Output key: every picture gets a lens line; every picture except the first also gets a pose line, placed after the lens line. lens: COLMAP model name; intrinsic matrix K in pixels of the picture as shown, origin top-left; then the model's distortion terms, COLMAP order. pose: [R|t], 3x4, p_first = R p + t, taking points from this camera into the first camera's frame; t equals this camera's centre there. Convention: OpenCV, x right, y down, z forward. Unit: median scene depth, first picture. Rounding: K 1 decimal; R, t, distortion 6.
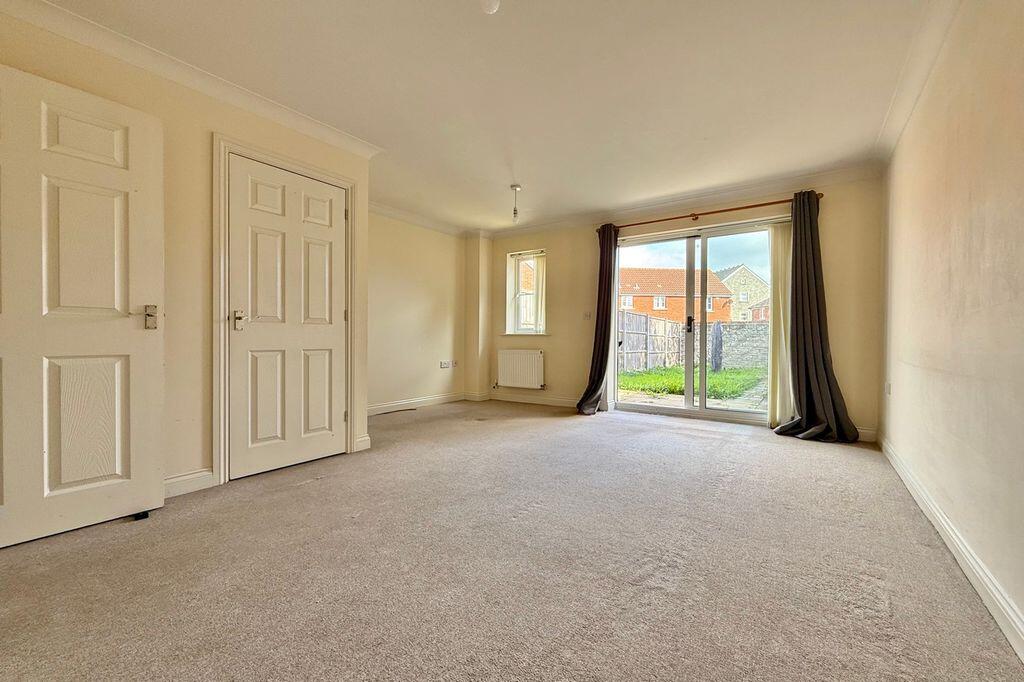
lens RADIAL K [[415.5, 0, 511.1], [0, 415.5, 340.1], [0, 0, 1]] dist [-0.000334, -0.000034]
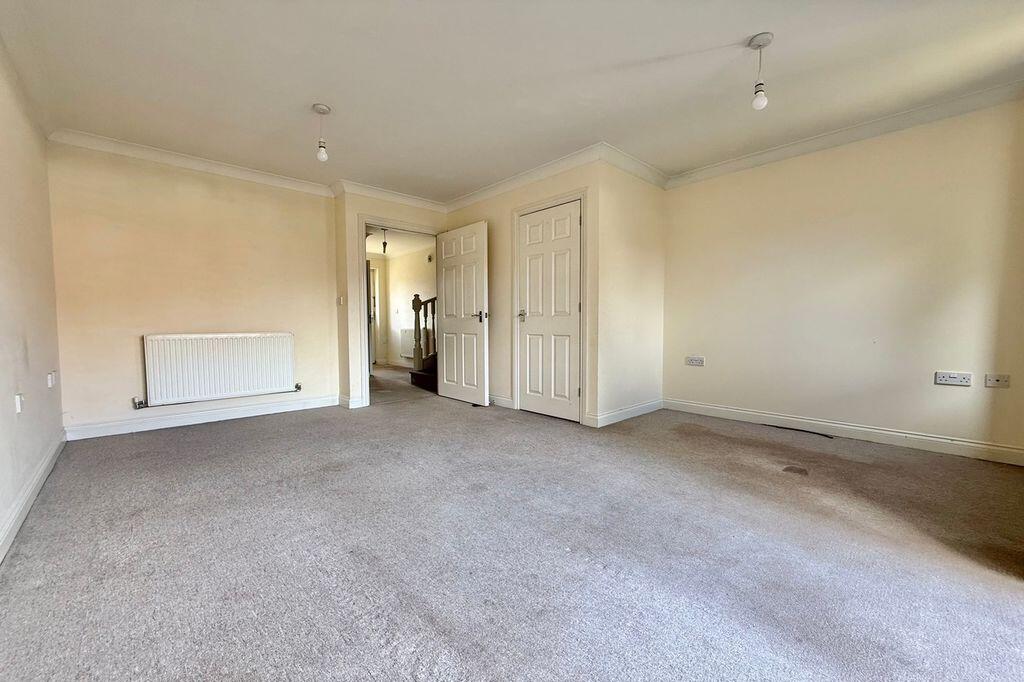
lens RADIAL K [[415.5, 0, 511.1], [0, 415.5, 344.7], [0, 0, 1]] dist [-0.000334, -0.000034]
pose [[-0.208619, 0.049767, -0.976730, 0.913010], [-0.001554, 0.998686, 0.051217, -0.016138], [0.977996, 0.012203, -0.208268, 1.206101]]
